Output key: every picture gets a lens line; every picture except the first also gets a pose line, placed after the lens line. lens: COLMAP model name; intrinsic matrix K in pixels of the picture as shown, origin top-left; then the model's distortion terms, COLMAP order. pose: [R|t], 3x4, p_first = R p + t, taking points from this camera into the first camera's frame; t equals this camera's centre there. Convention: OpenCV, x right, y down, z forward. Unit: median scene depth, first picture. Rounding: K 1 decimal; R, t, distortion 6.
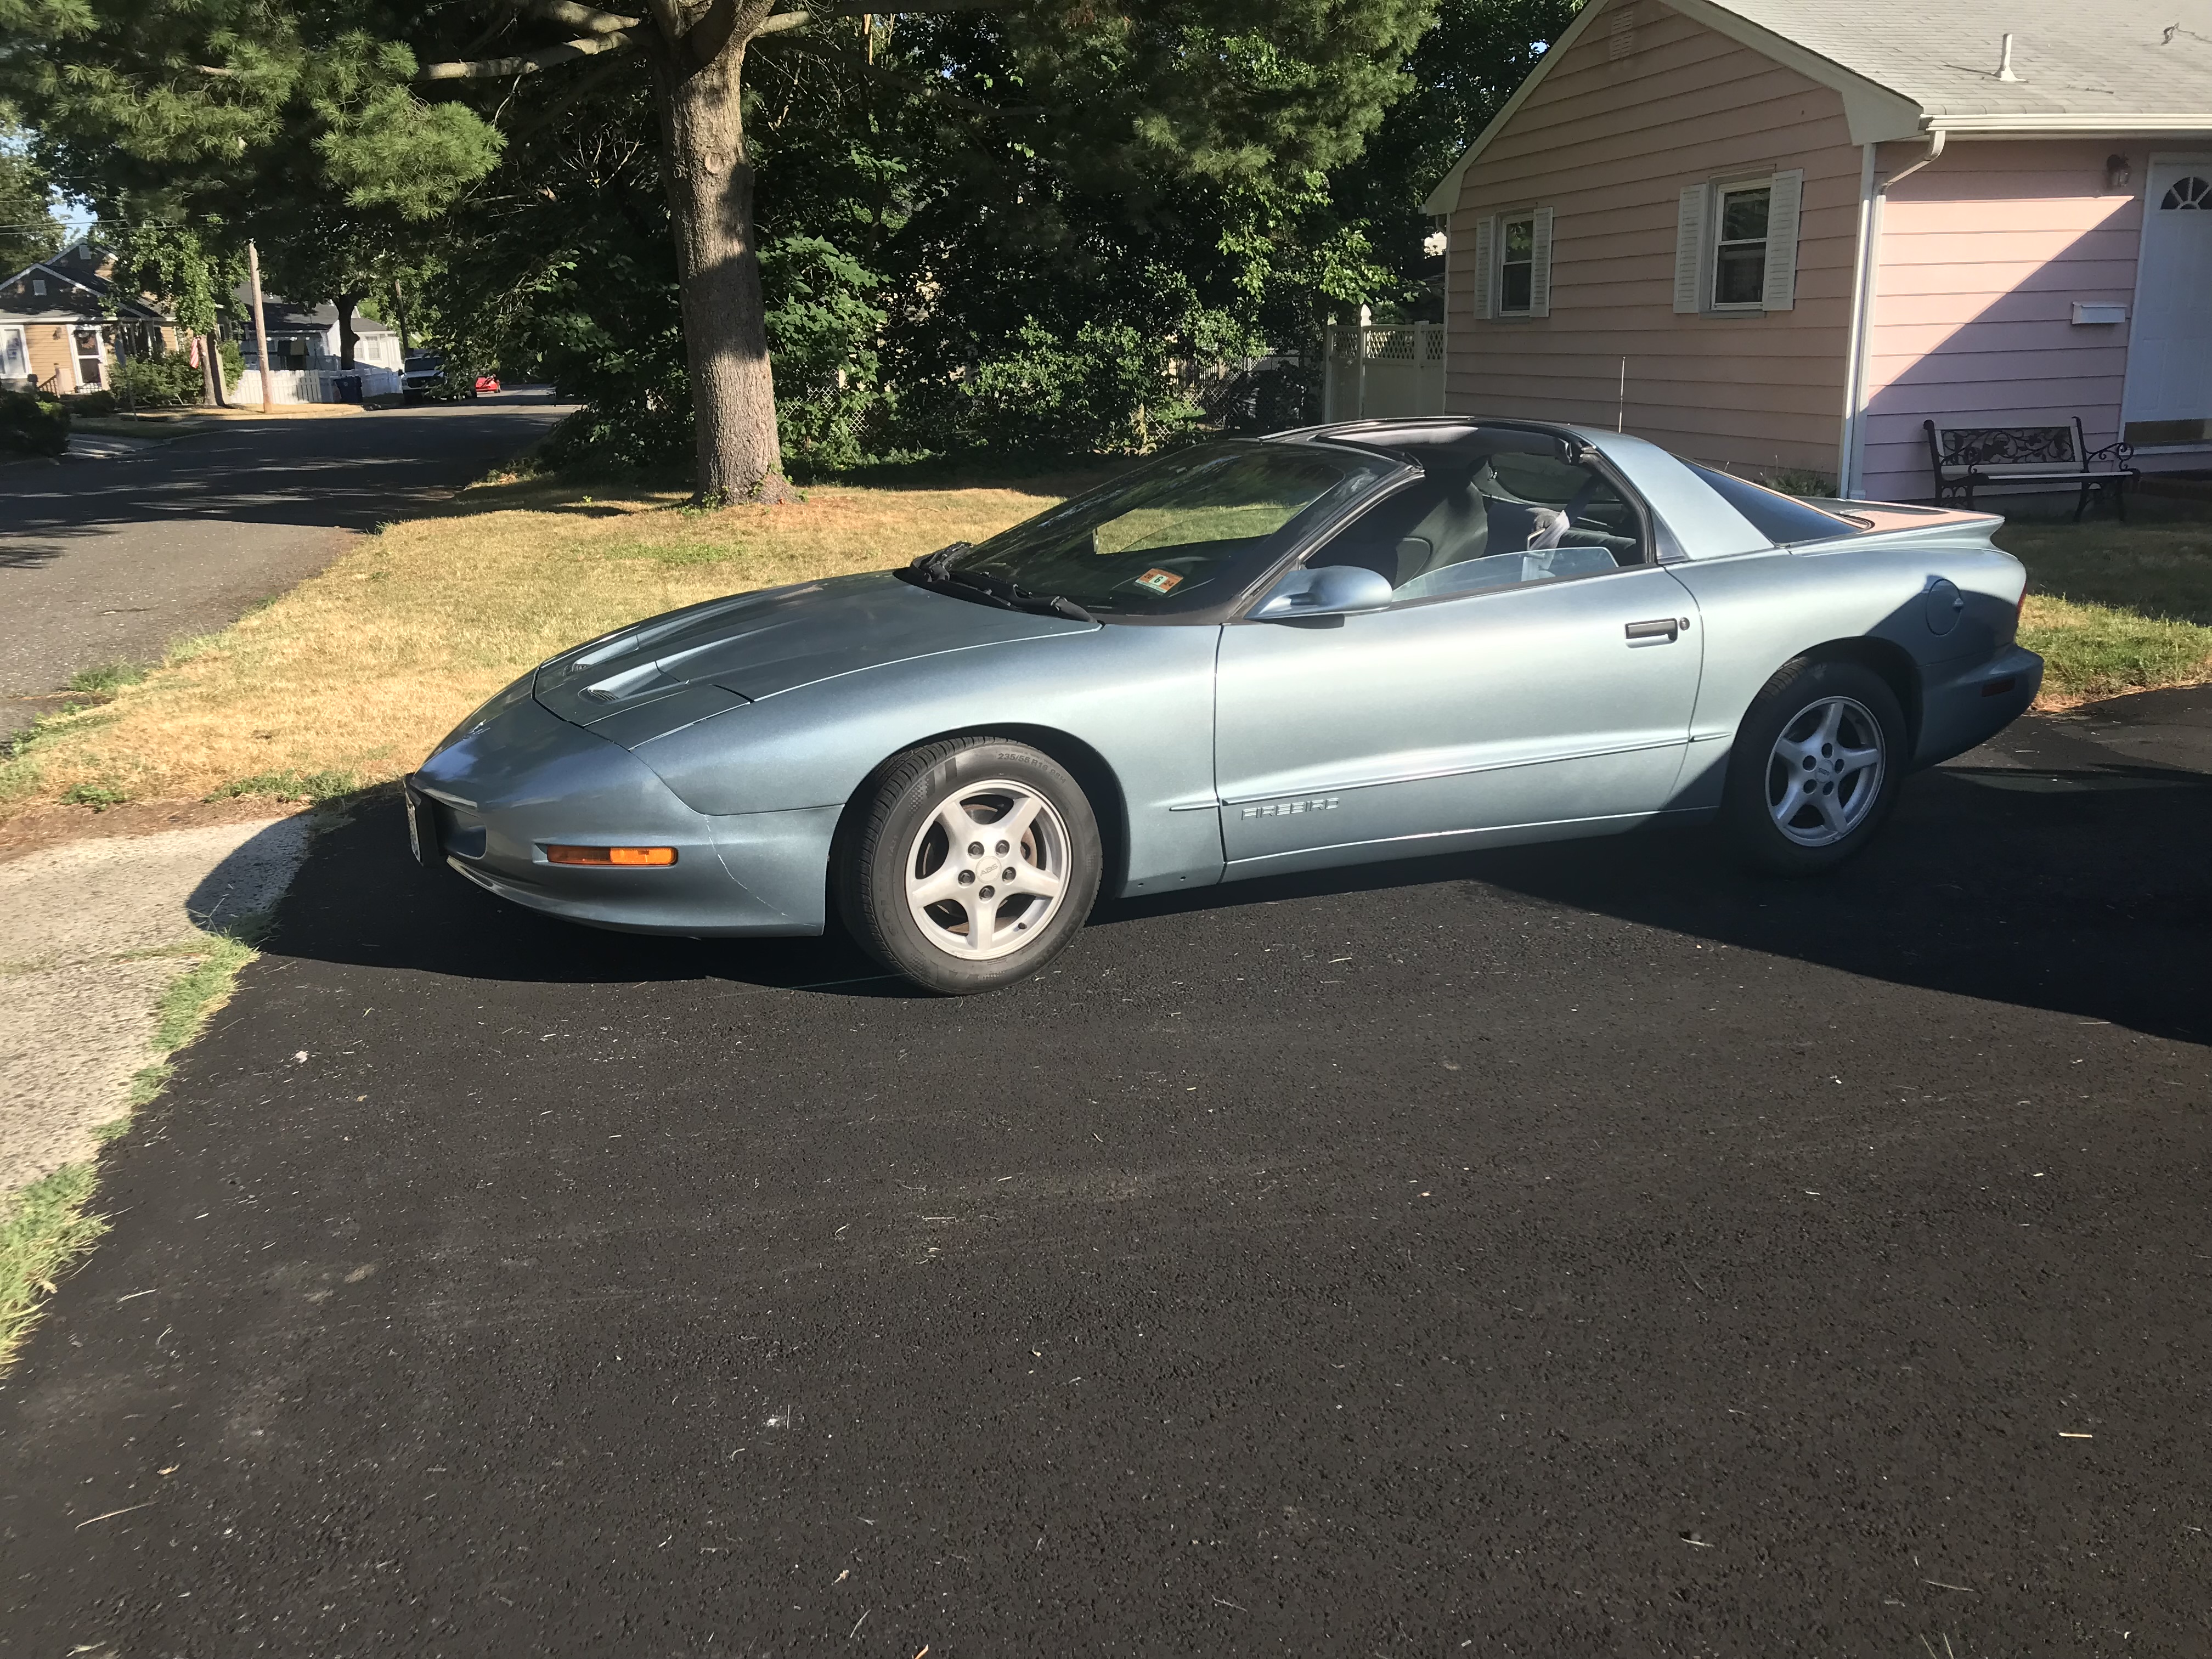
lens RADIAL K [[1806.8, 0, 1108.7], [0, 1806.8, 814.6], [0, 0, 1]] dist [0.031171, -0.014375]
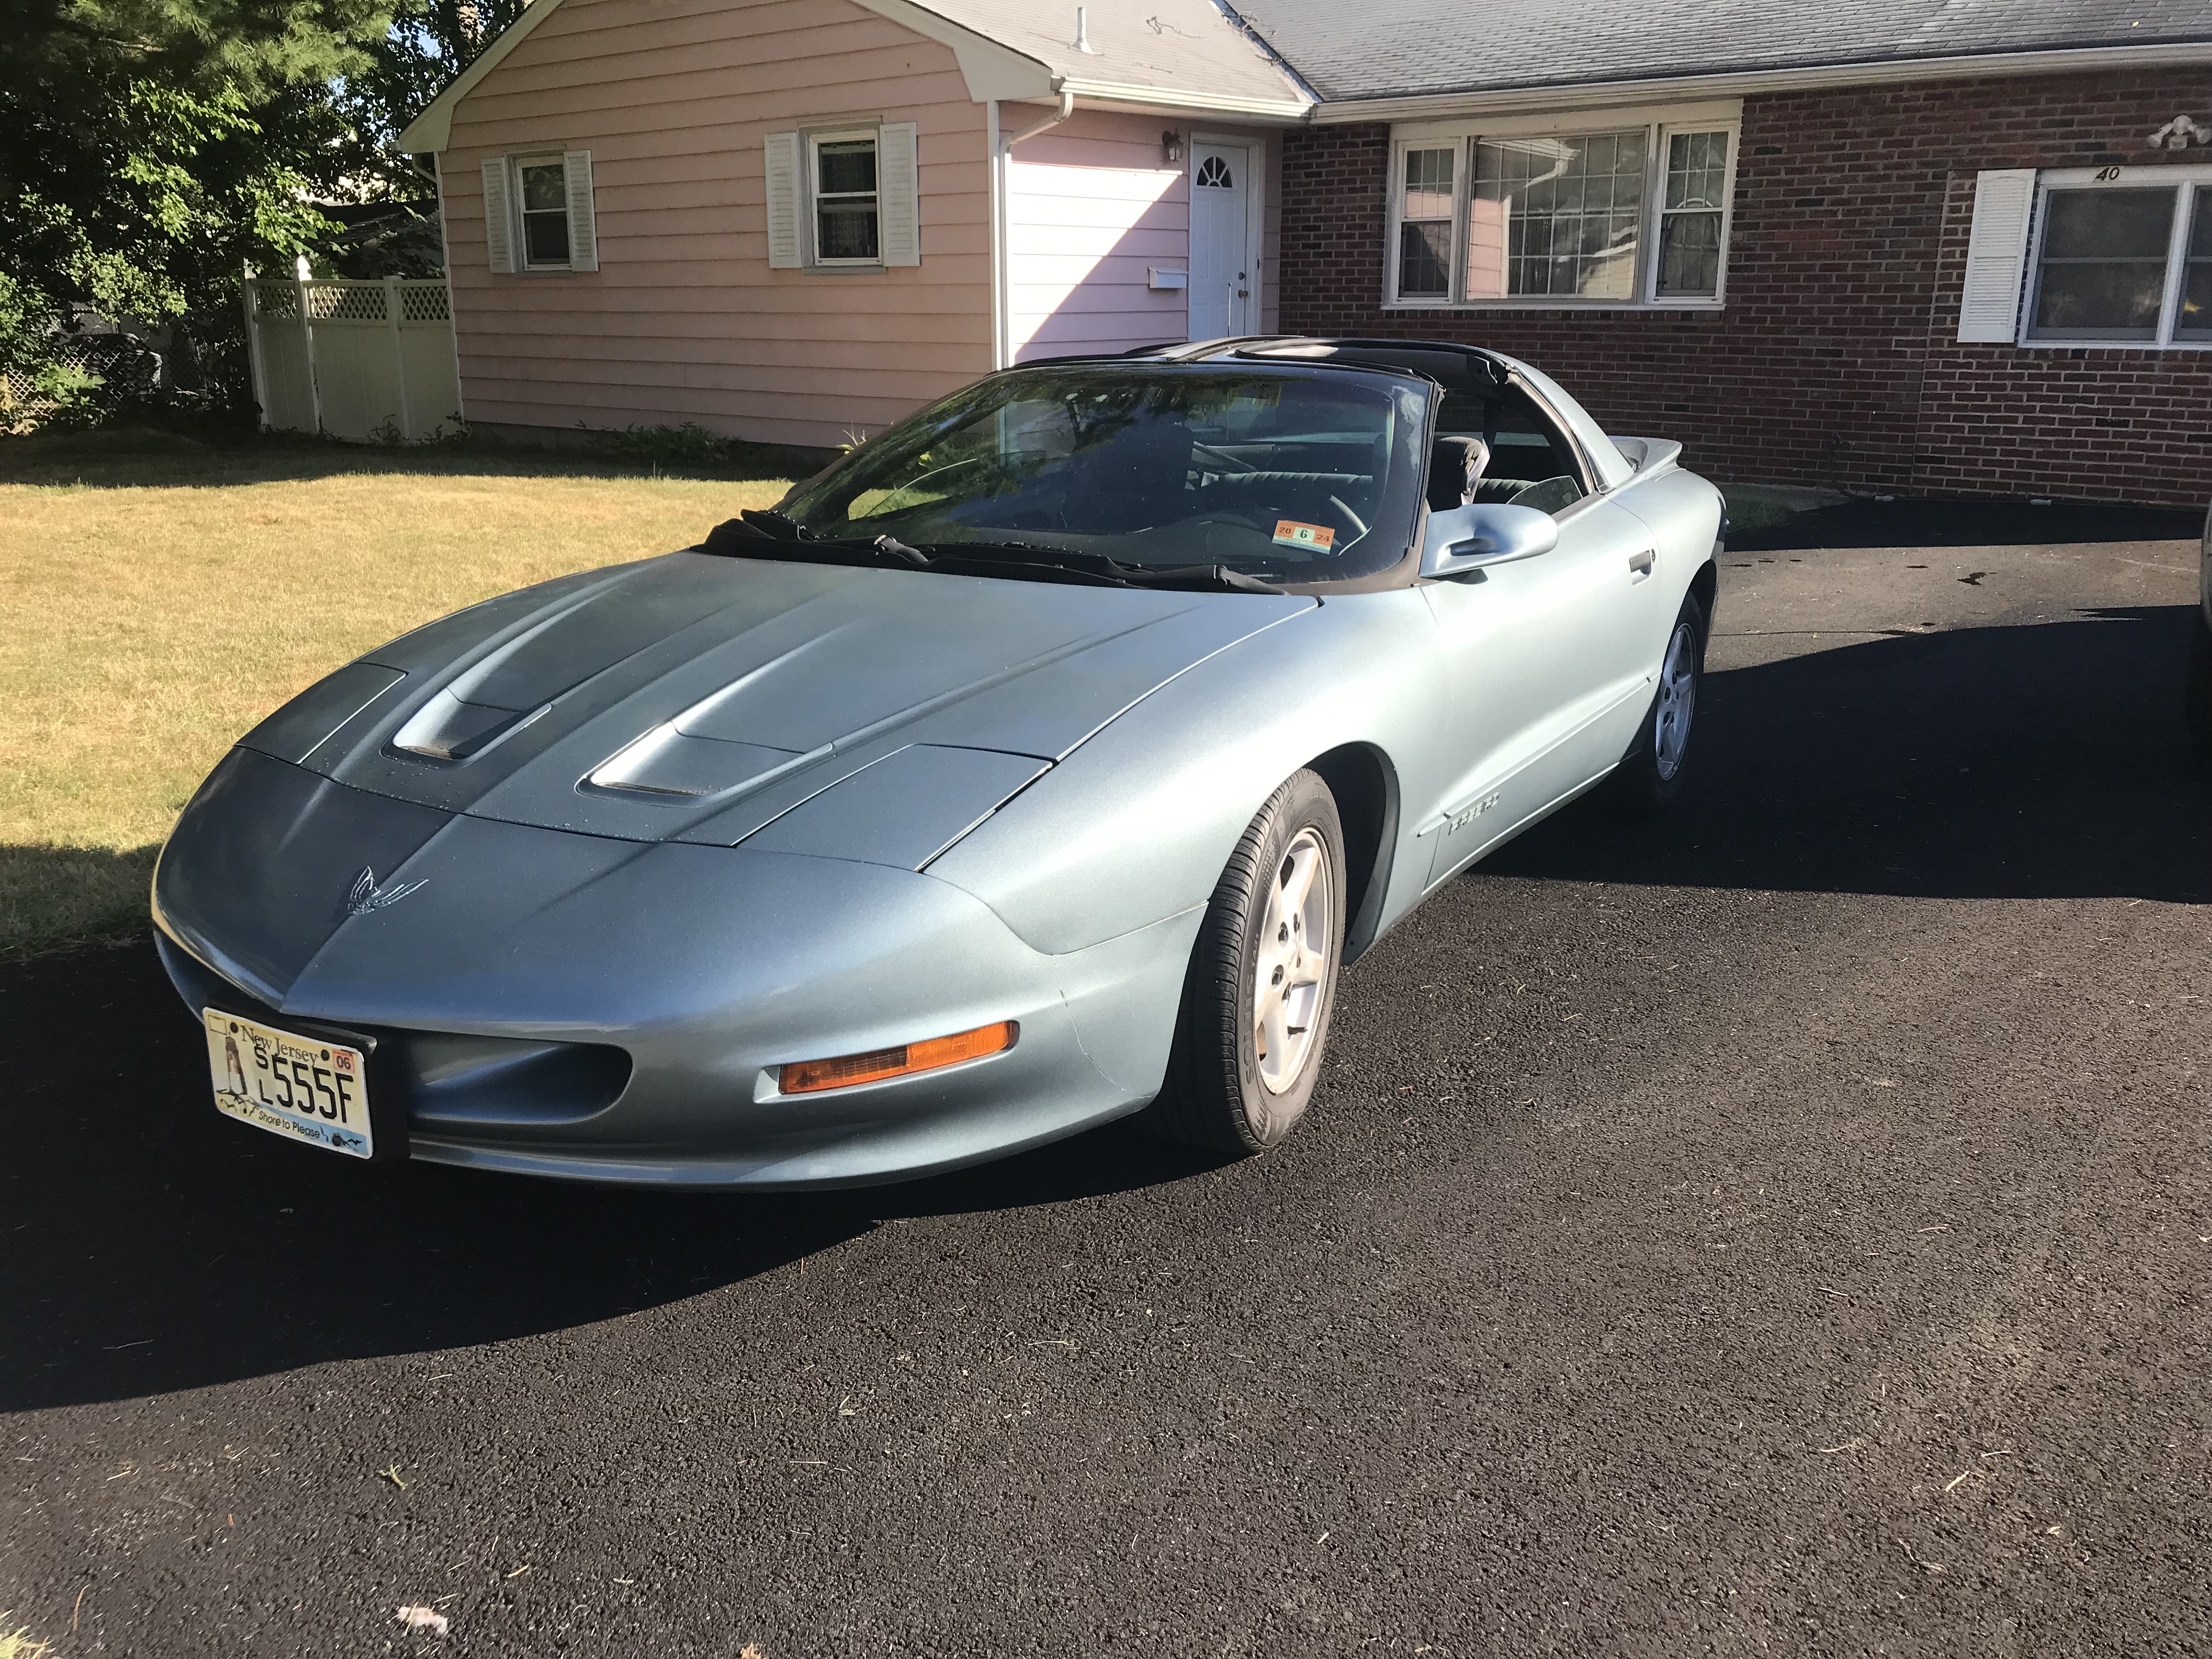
lens RADIAL K [[1817.4, 0, 1106.0], [0, 1817.4, 829.5], [0, 0, 1]] dist [0.004988, 0.009698]
pose [[0.803773, -0.149147, 0.575937, -0.164513], [0.138944, 0.988355, 0.062039, -0.022934], [-0.578483, 0.030158, 0.815136, 0.150155]]
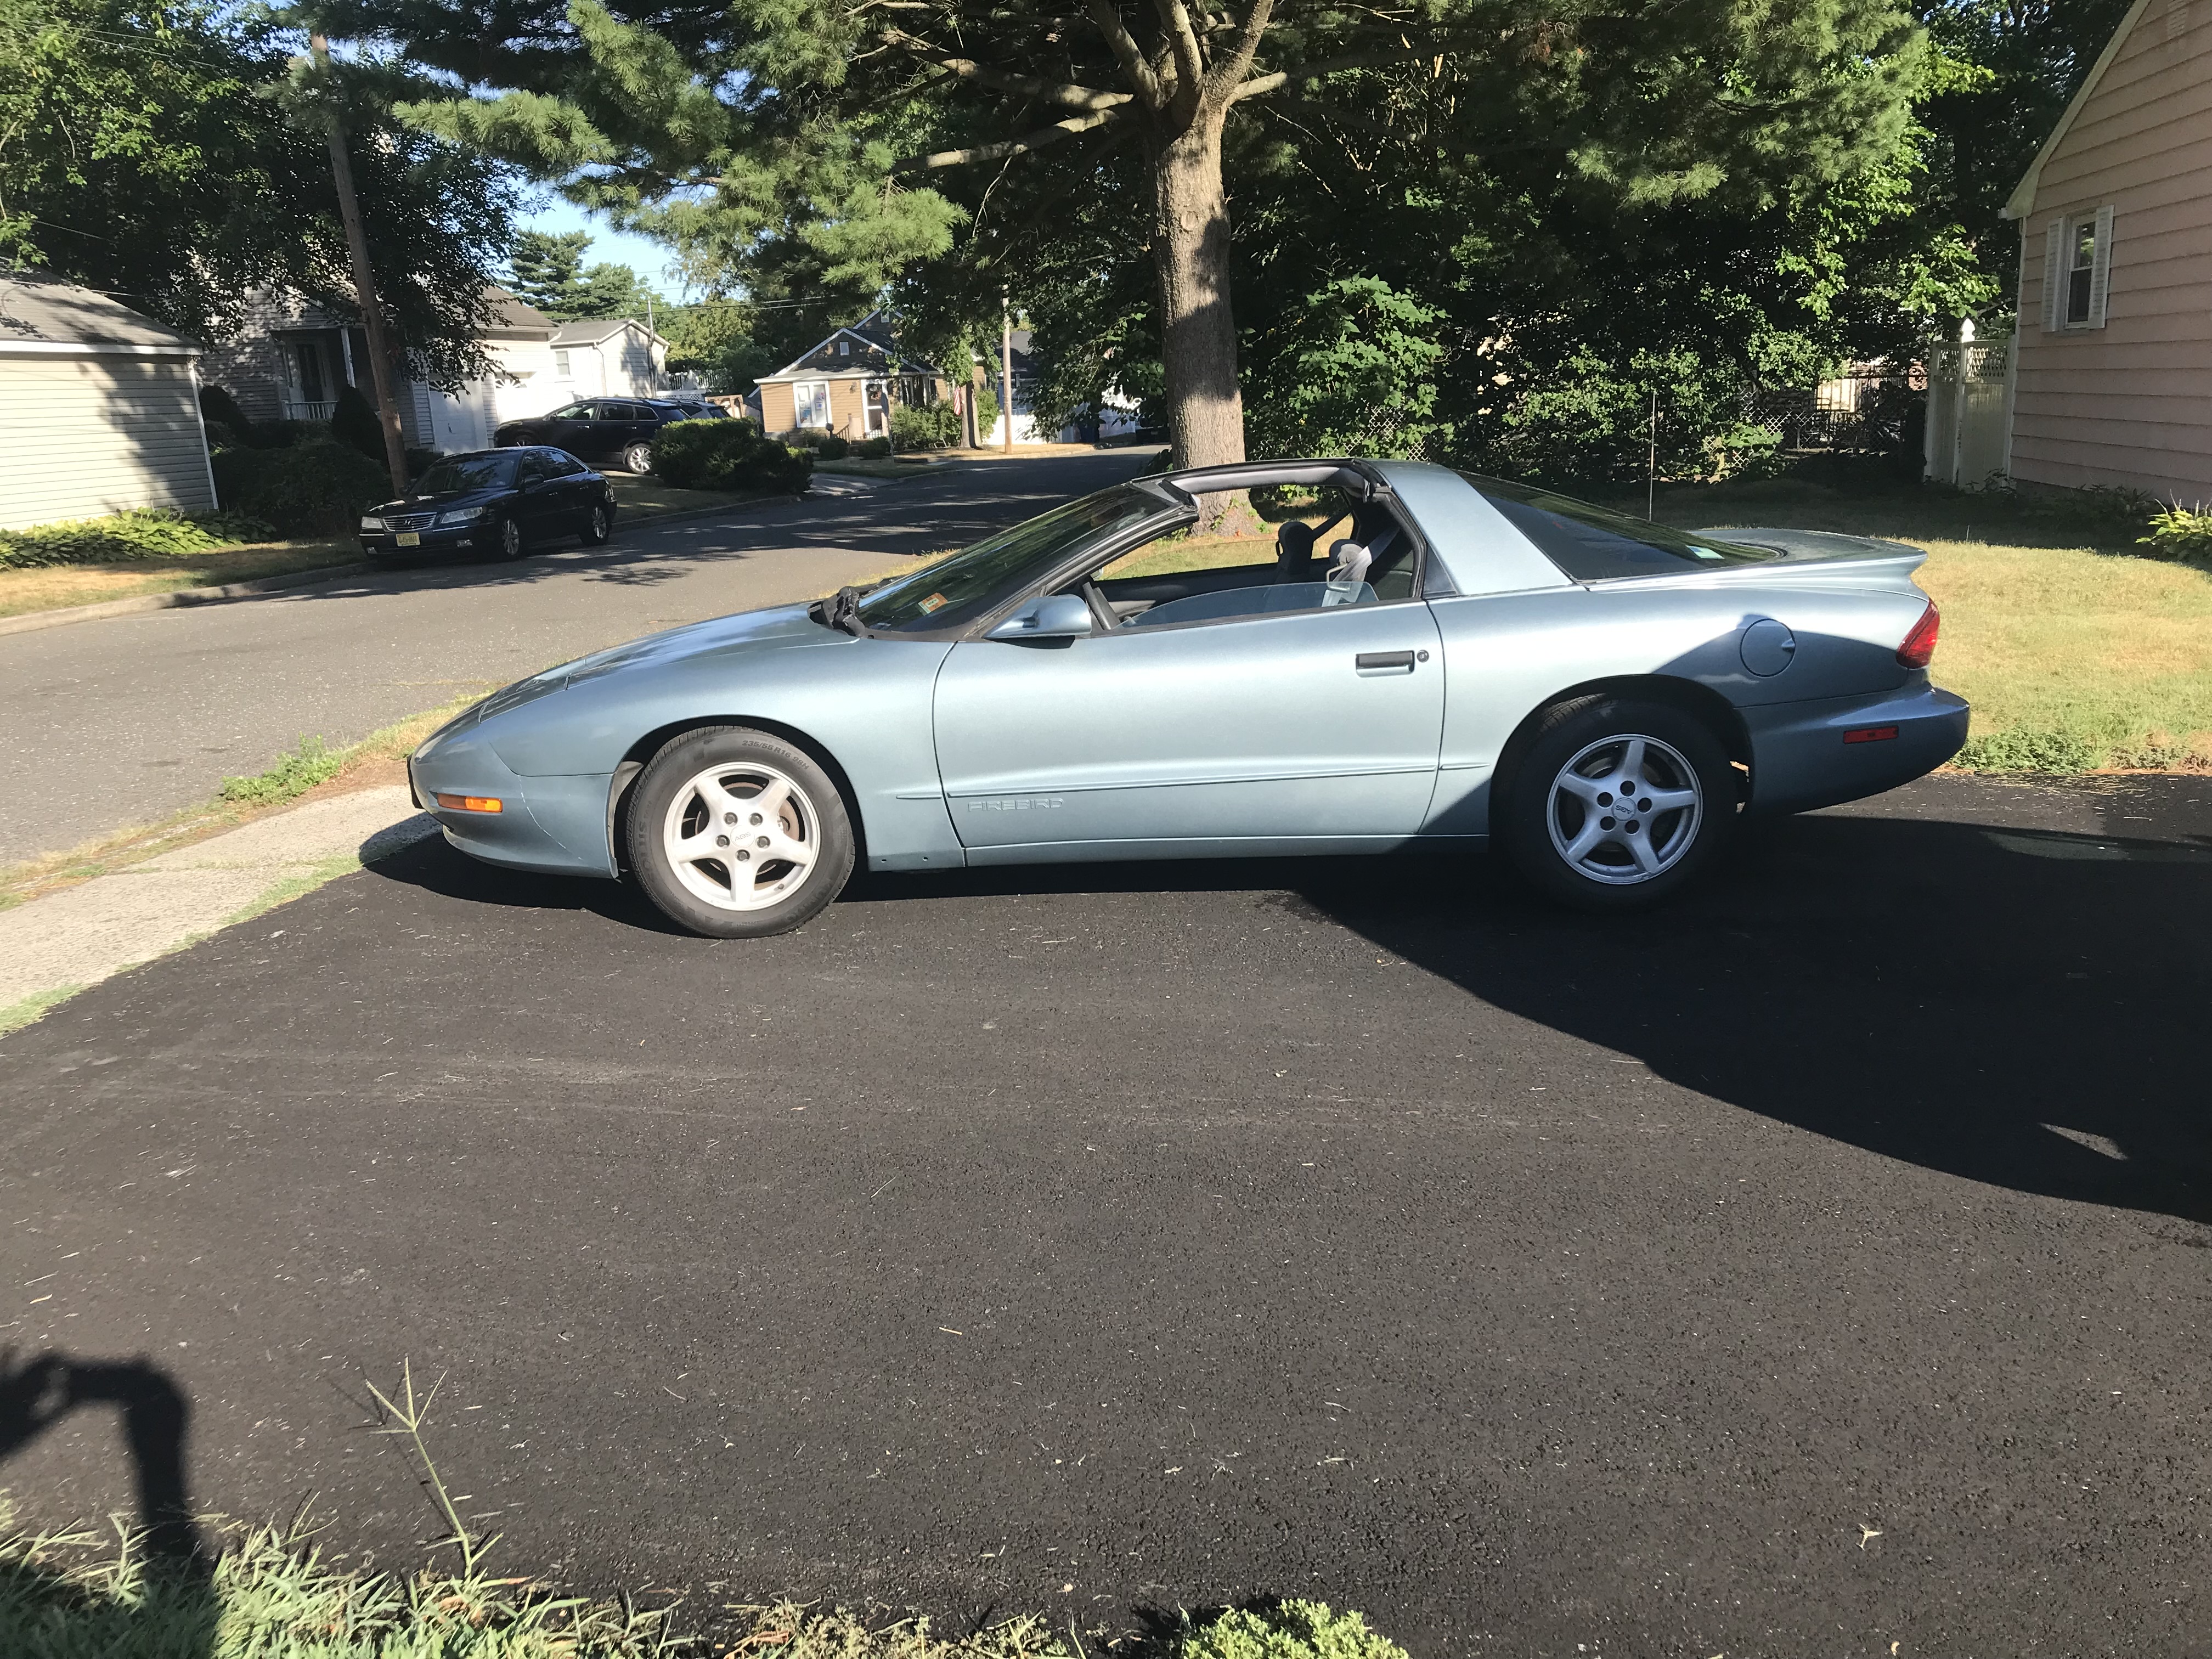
lens RADIAL K [[1807.9, 0, 1106.0], [0, 1807.9, 829.5], [0, 0, 1]] dist [0.024119, -0.018374]
pose [[0.921024, 0.066921, -0.383715, 0.201119], [-0.070057, 0.997526, 0.005816, 0.000522], [0.383155, 0.021525, 0.923433, -0.010350]]
